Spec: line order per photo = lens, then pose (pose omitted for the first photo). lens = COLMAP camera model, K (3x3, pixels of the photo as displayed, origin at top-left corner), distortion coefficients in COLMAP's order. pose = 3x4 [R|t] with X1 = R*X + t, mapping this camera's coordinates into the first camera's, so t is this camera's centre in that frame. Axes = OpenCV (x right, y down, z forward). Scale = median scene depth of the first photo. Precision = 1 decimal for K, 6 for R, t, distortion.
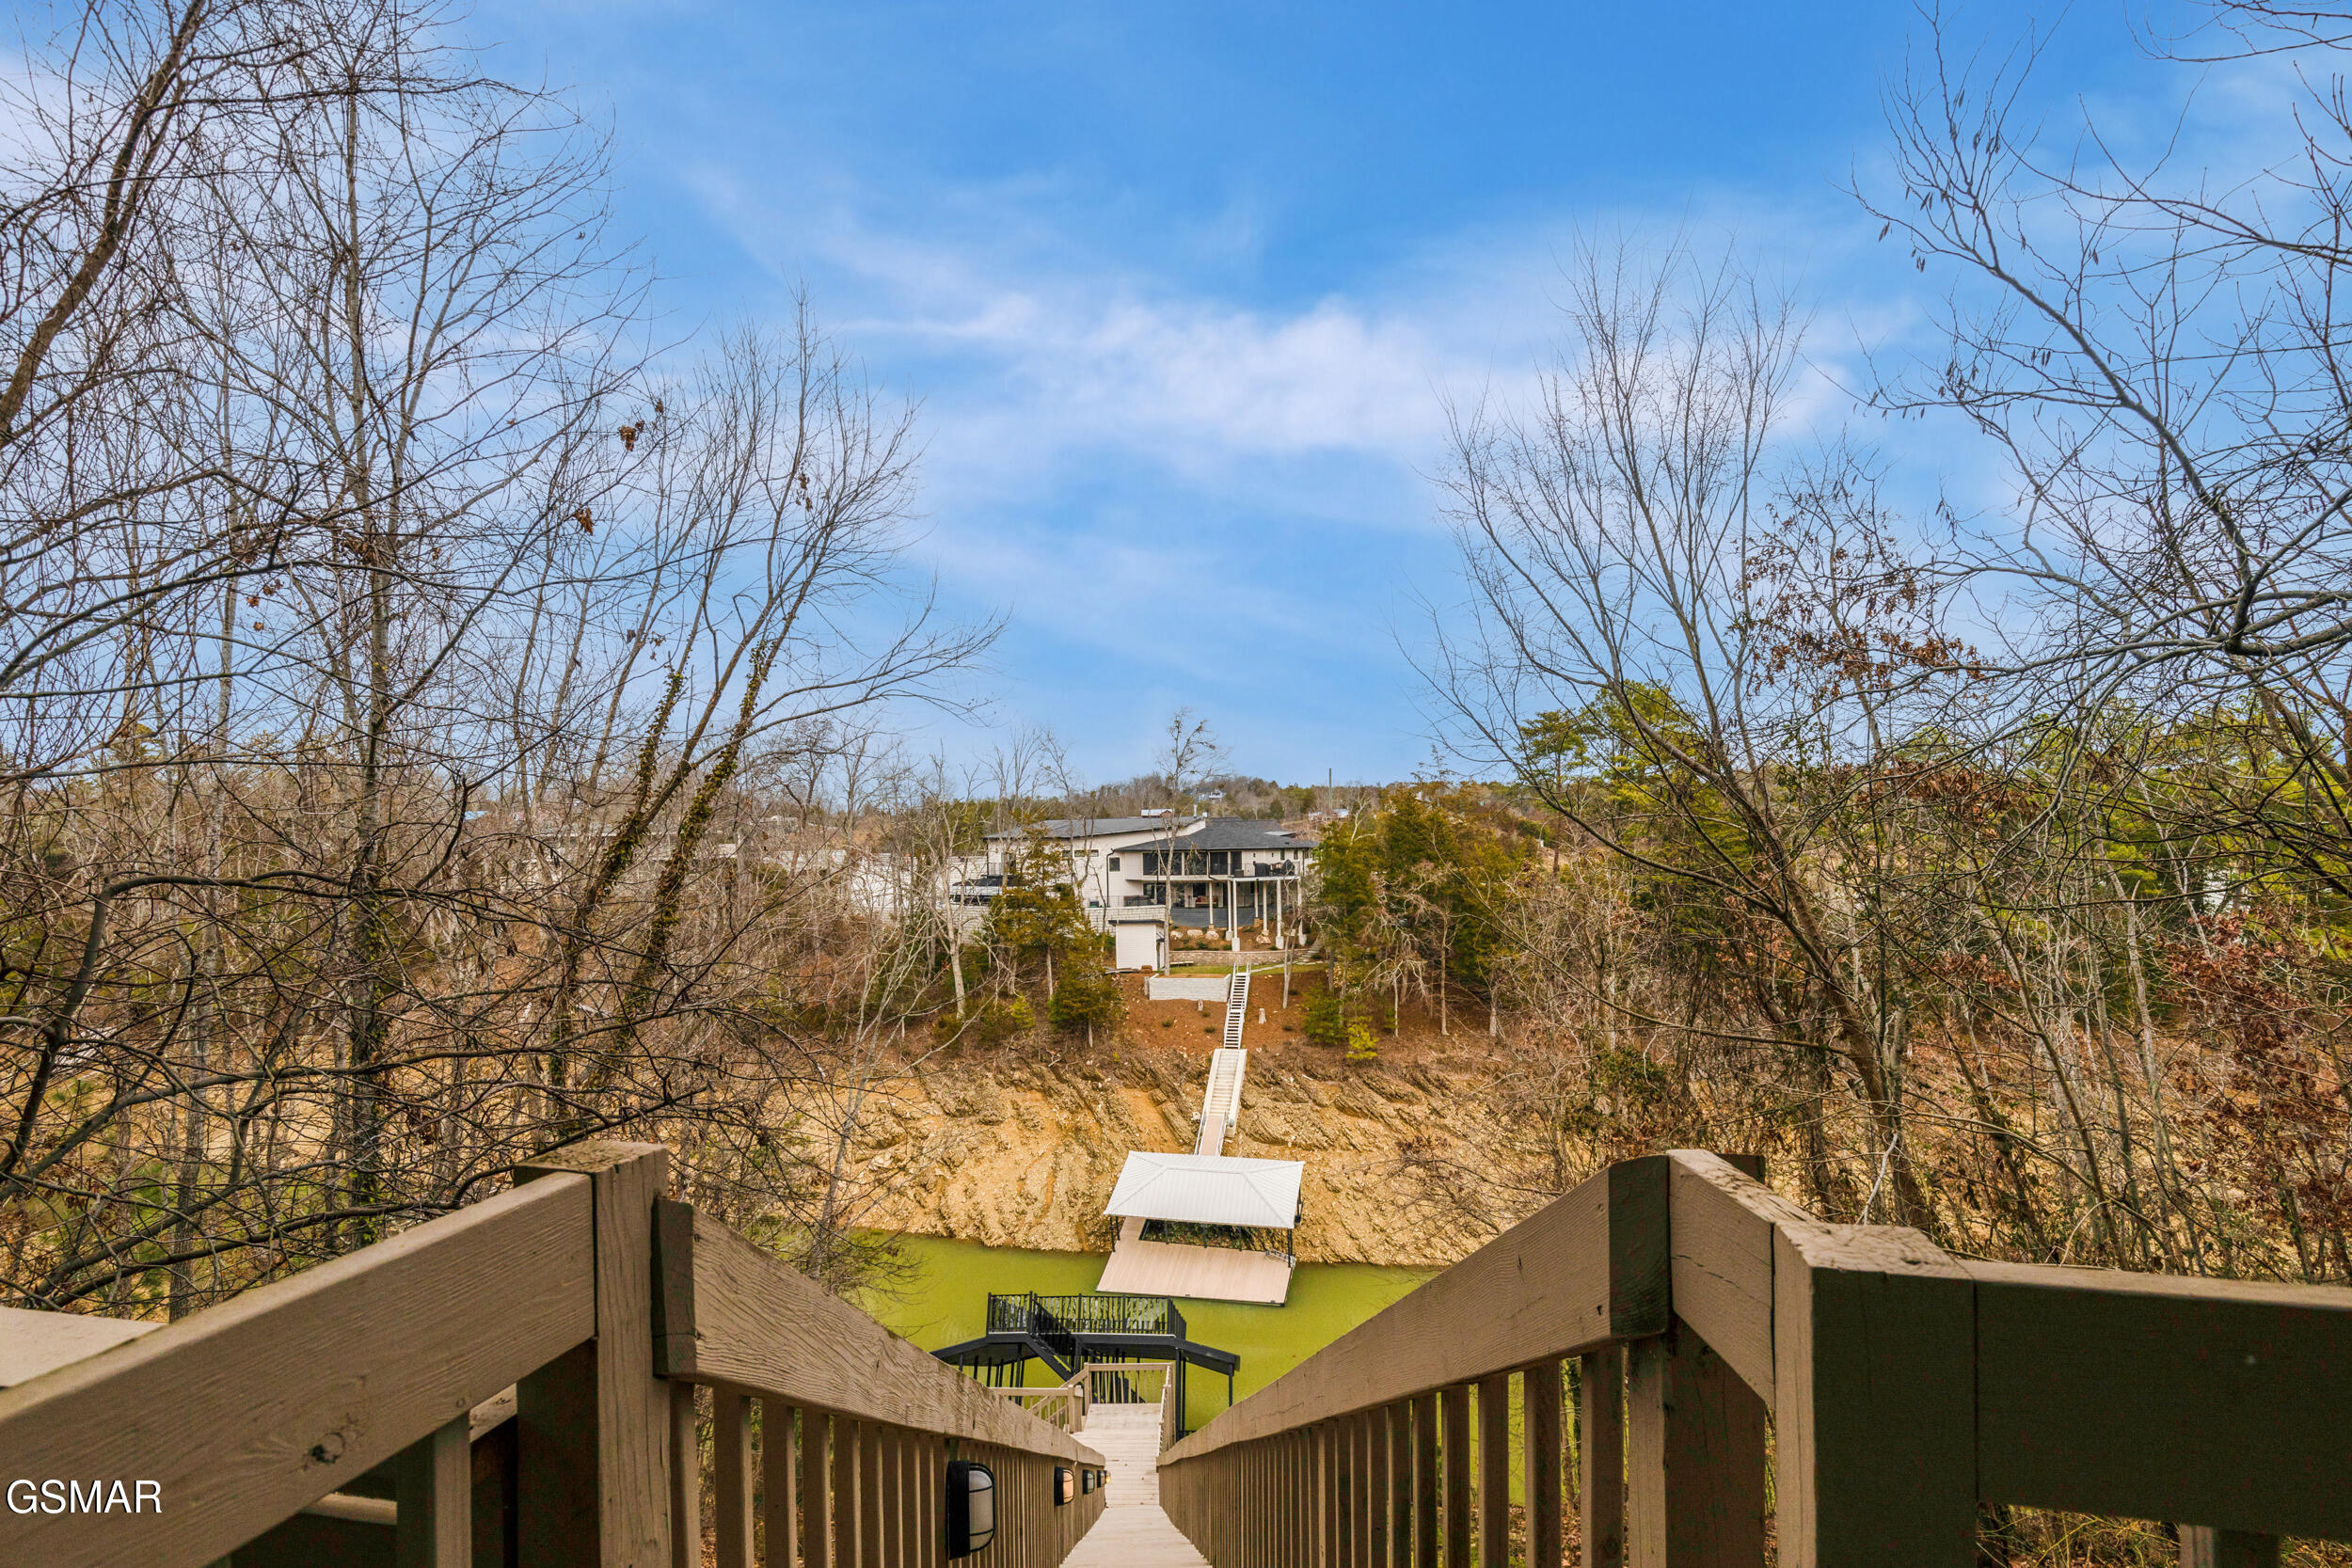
lens RADIAL K [[1092.2, 0, 1170.9], [0, 1092.2, 784.0], [0, 0, 1]] dist [0.000388, -0.000388]
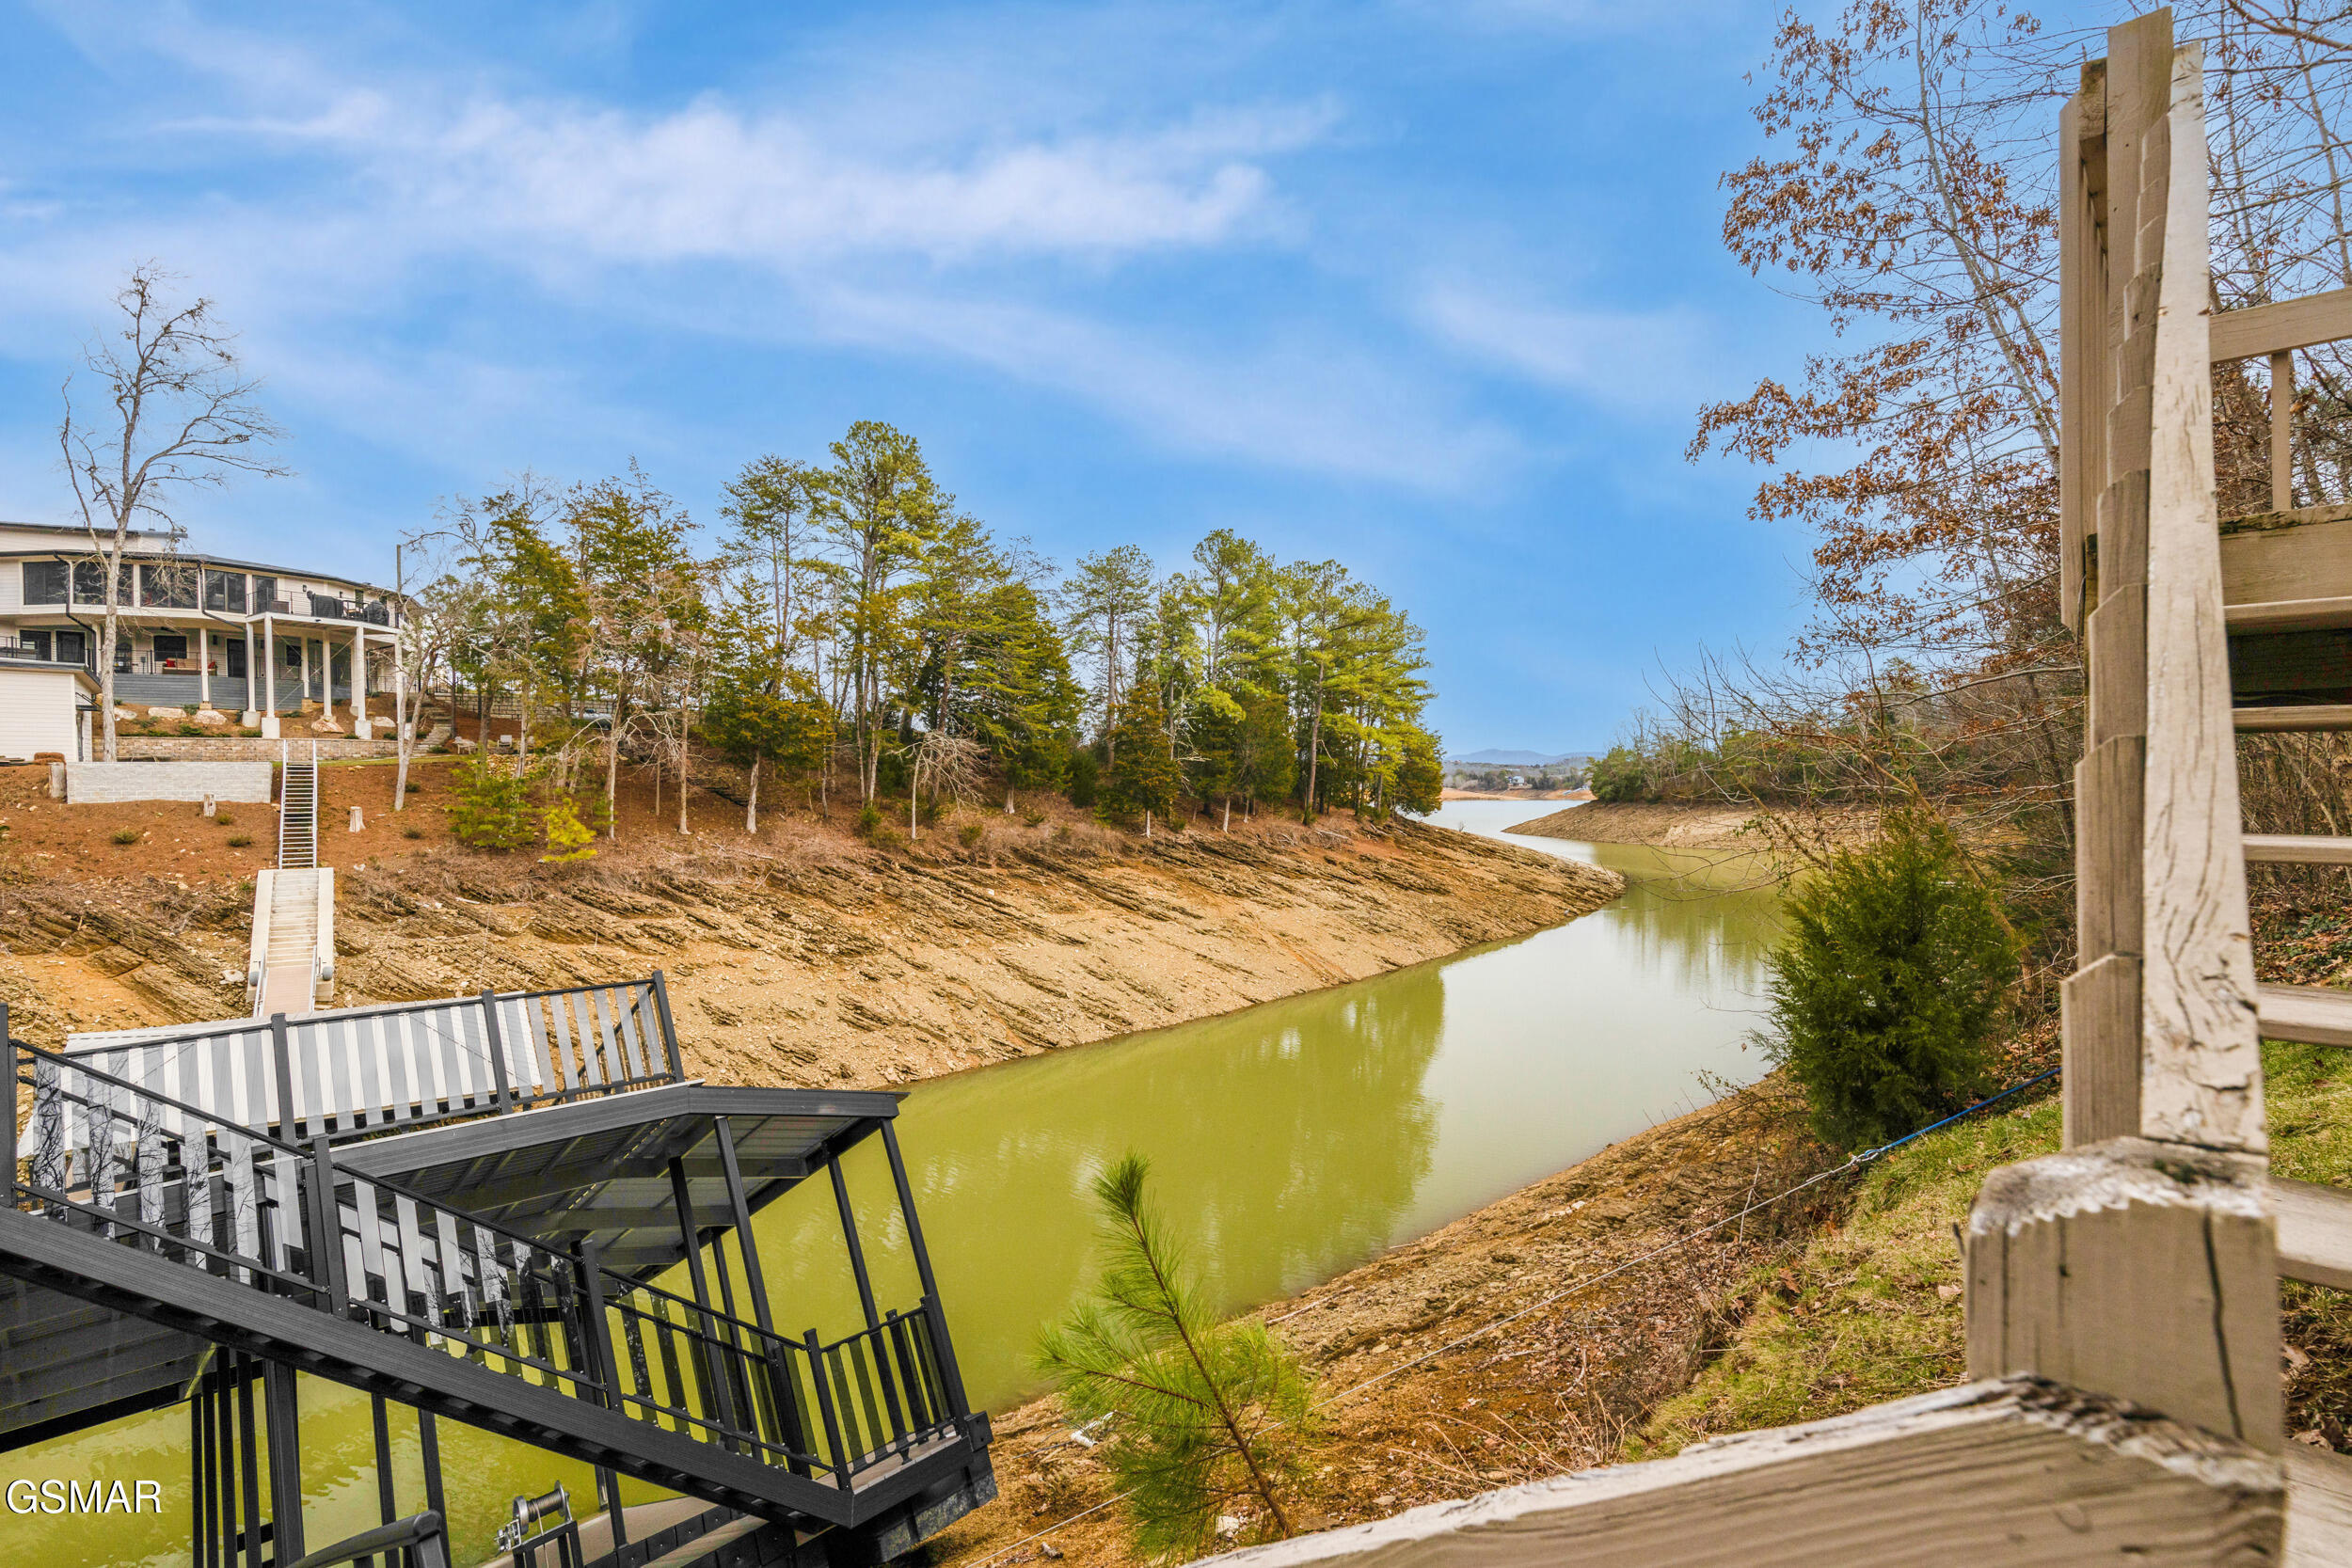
lens RADIAL K [[1092.2, 0, 1176.1], [0, 1092.2, 774.1], [0, 0, 1]] dist [0.000388, -0.000388]
pose [[0.660989, 0.004490, 0.750382, -0.063084], [-0.000105, 0.999983, -0.005891, 0.200761], [-0.750396, 0.003815, 0.660978, 0.321097]]
